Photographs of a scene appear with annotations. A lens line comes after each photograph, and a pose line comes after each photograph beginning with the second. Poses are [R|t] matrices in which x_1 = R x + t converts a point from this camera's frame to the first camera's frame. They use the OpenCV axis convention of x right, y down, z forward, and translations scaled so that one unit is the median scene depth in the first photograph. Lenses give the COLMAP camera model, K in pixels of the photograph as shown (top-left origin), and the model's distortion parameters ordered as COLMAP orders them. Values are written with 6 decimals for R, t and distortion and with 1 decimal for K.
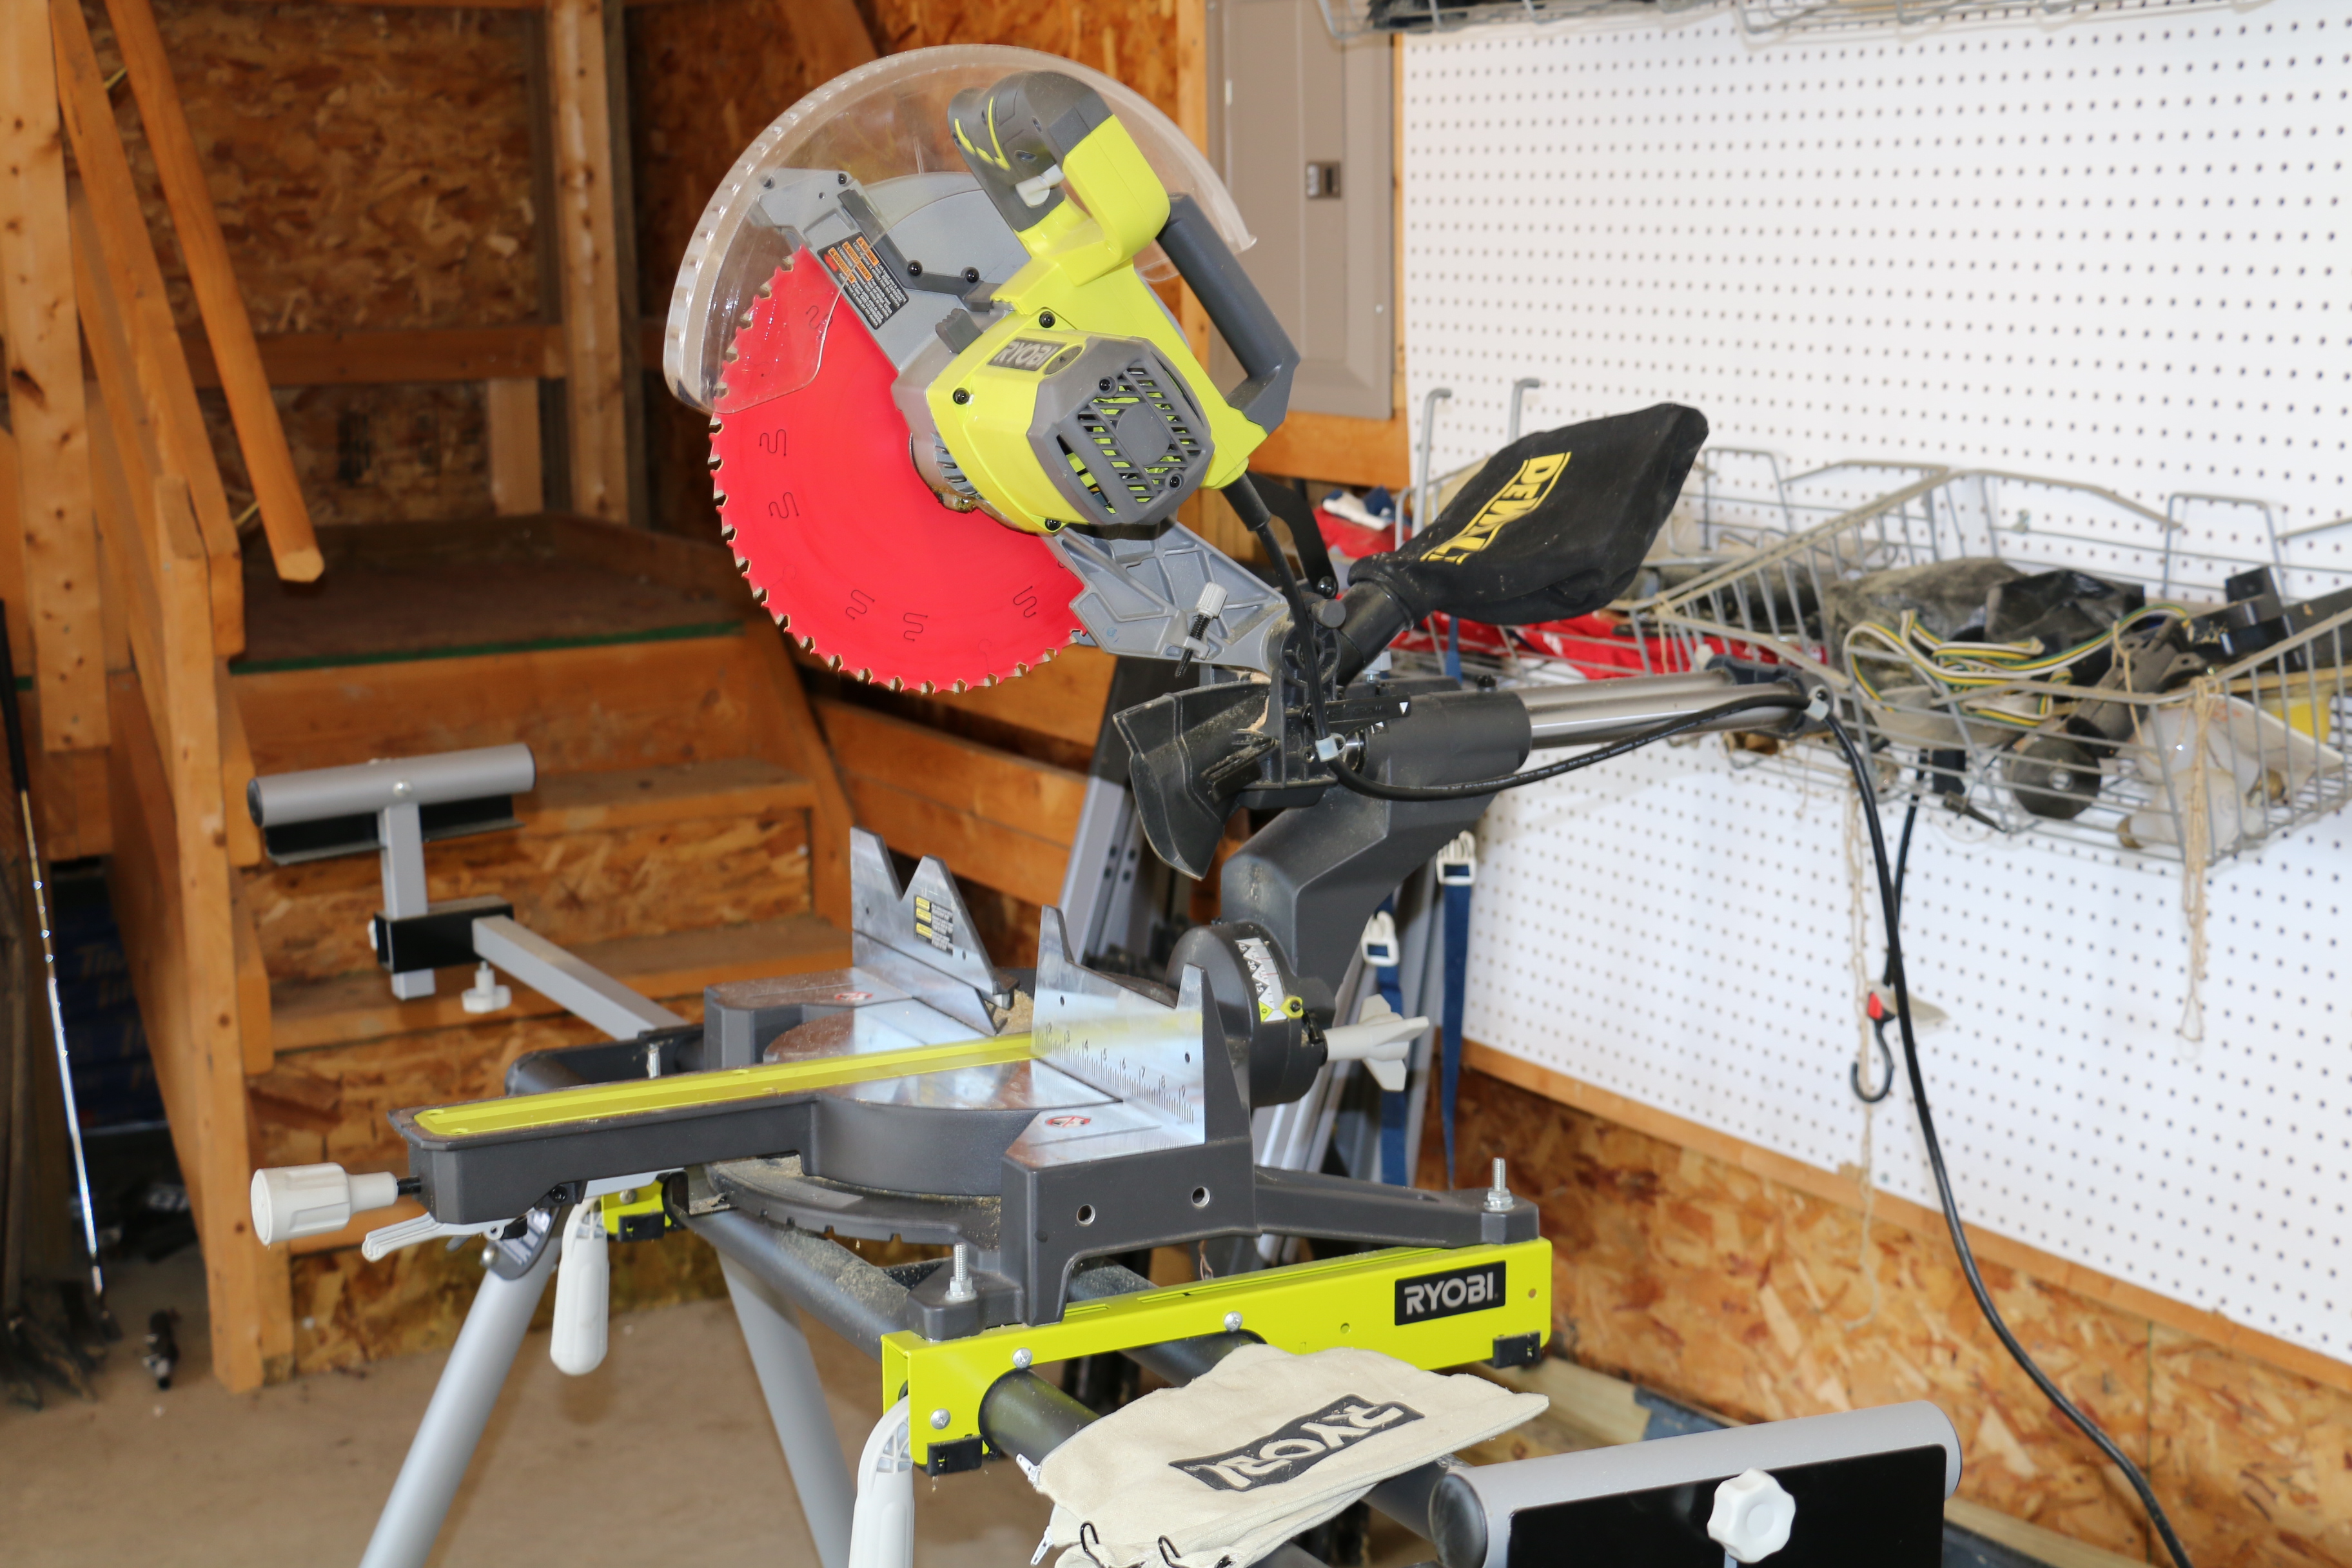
lens RADIAL K [[3534.0, 0, 1244.5], [0, 3534.0, 796.0], [0, 0, 1]] dist [0.015114, 0.496633]
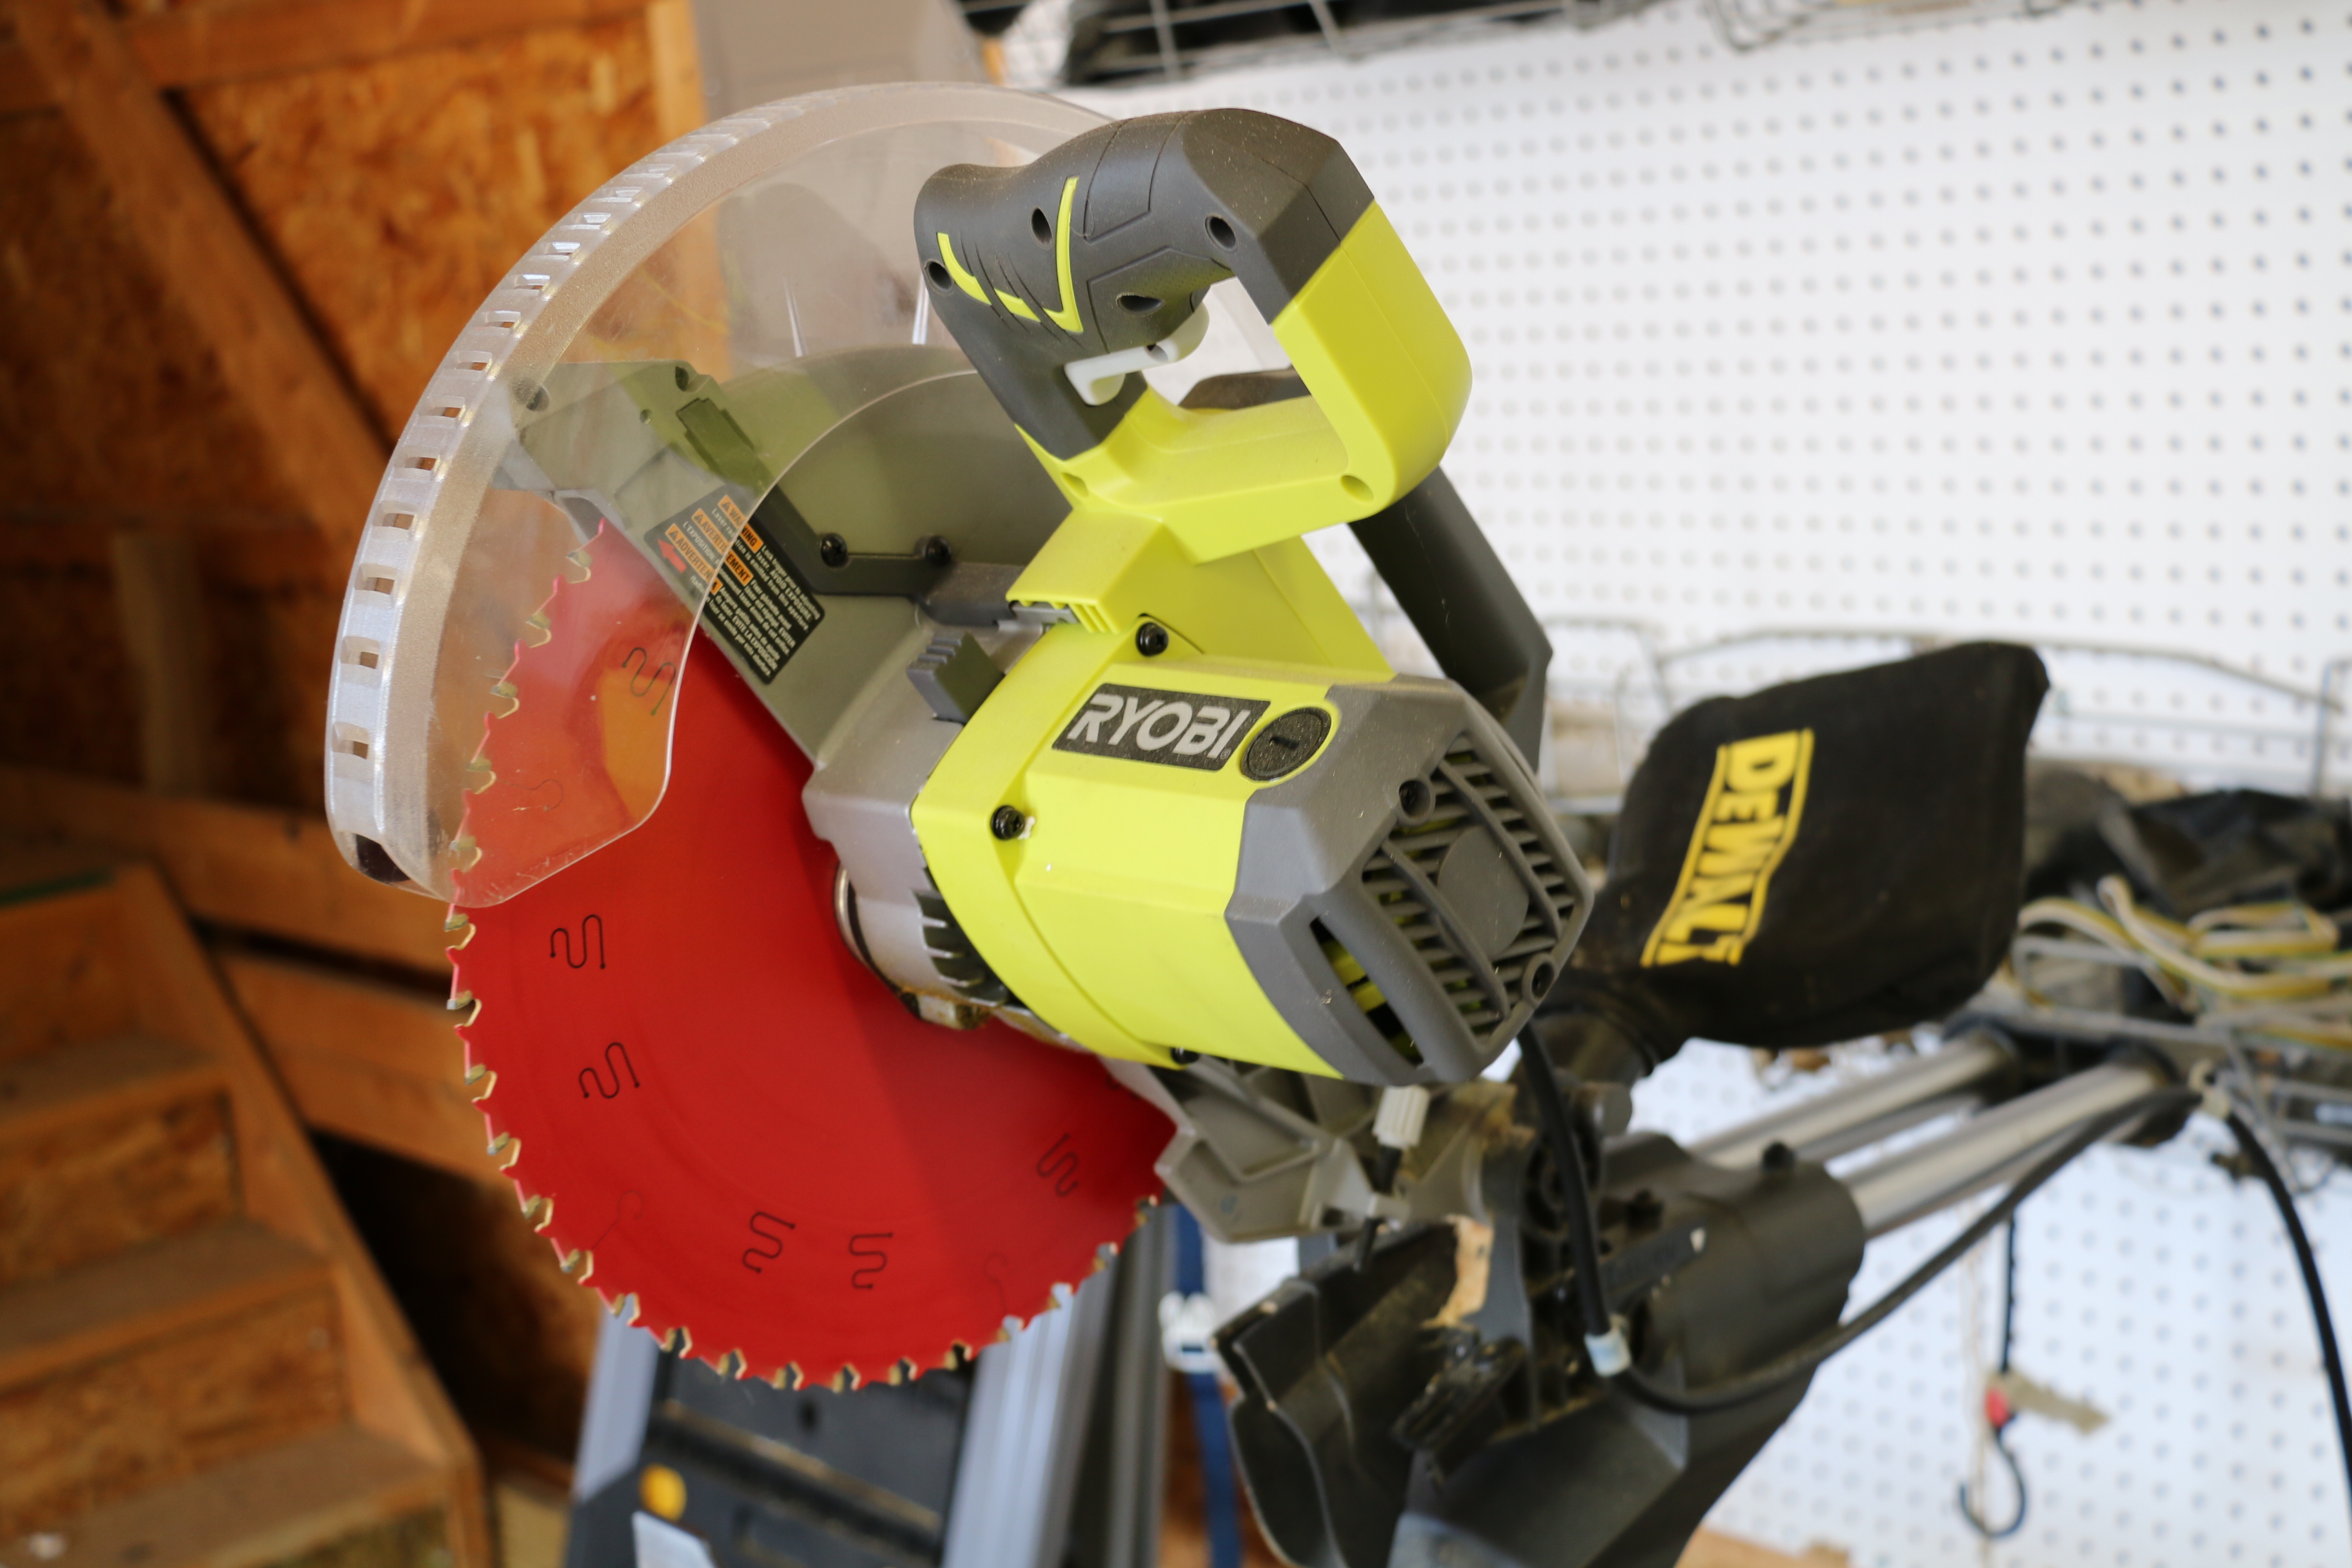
lens RADIAL K [[3042.5, 0, 1197.2], [0, 3042.5, 781.2], [0, 0, 1]] dist [0.028114, 0.093635]
pose [[0.967336, -0.099560, 0.233130, -0.126031], [0.101103, 0.994862, 0.005353, -0.099680], [-0.232465, 0.018392, 0.972431, 0.509148]]
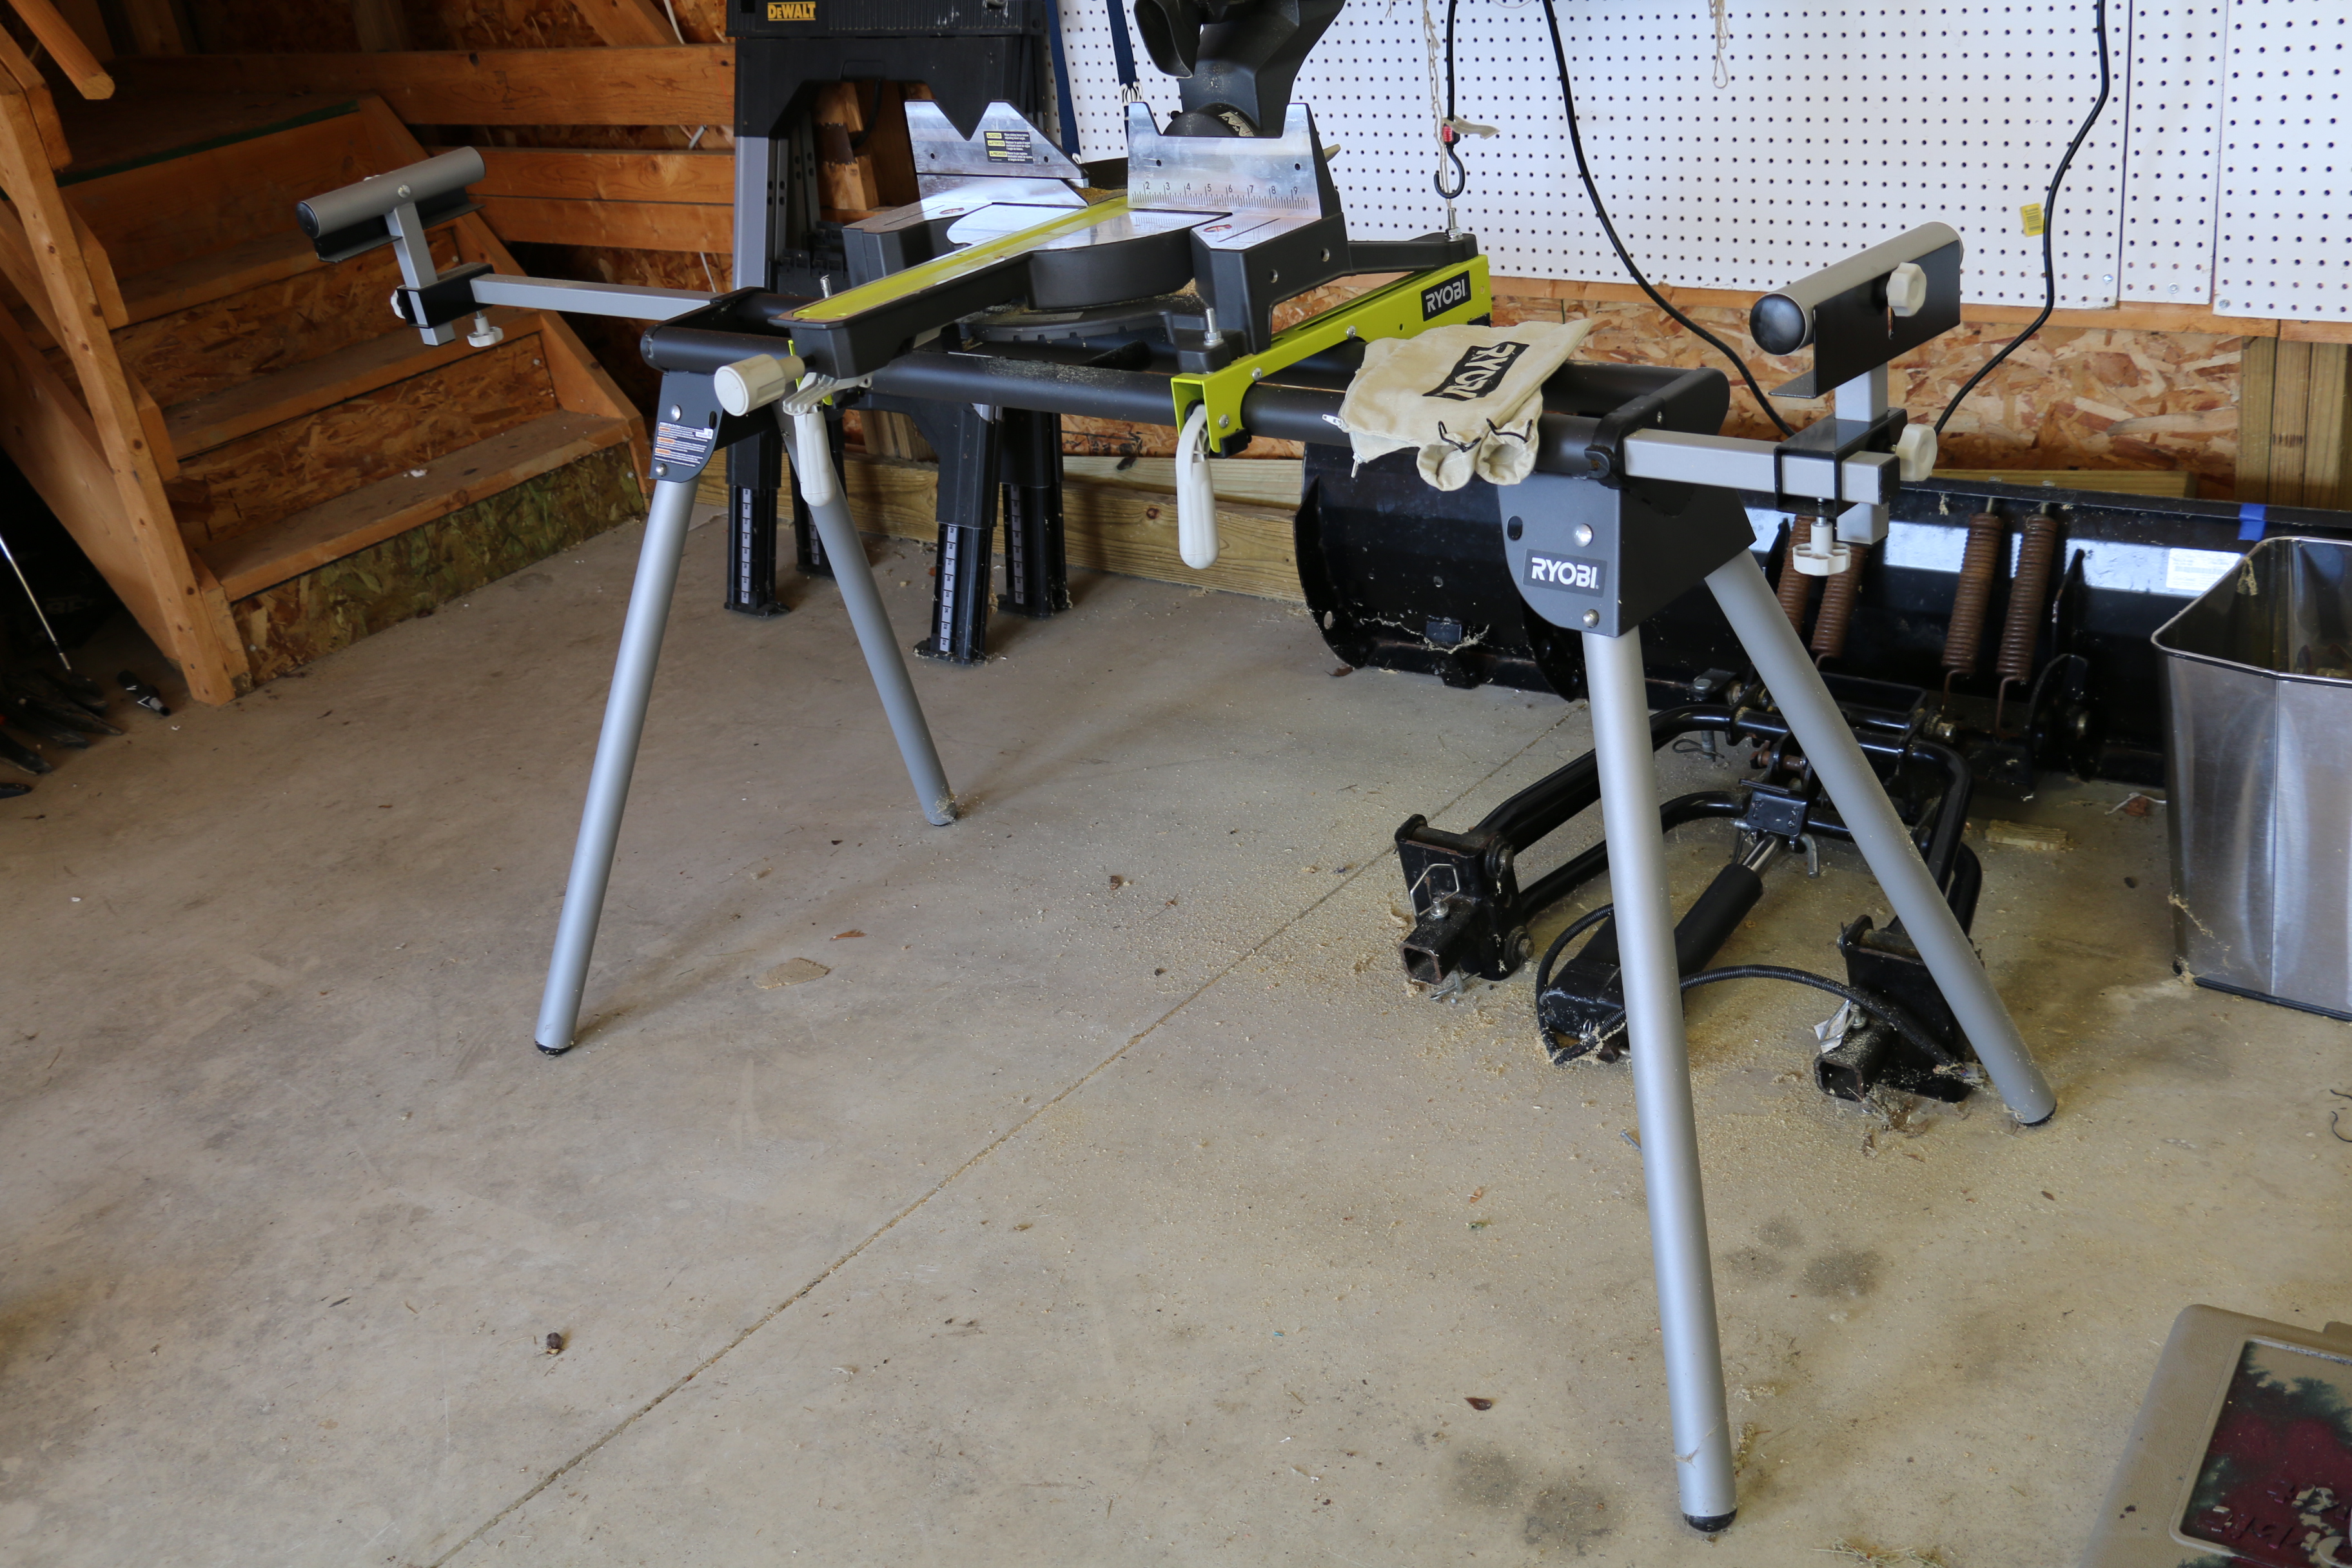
lens RADIAL K [[2409.8, 0, 1177.8], [0, 2409.8, 789.9], [0, 0, 1]] dist [-0.108382, 0.281665]
pose [[0.925993, -0.258660, 0.275011, -0.350206], [0.186351, 0.946654, 0.262906, 0.038895], [-0.328344, -0.192201, 0.924797, 0.000763]]
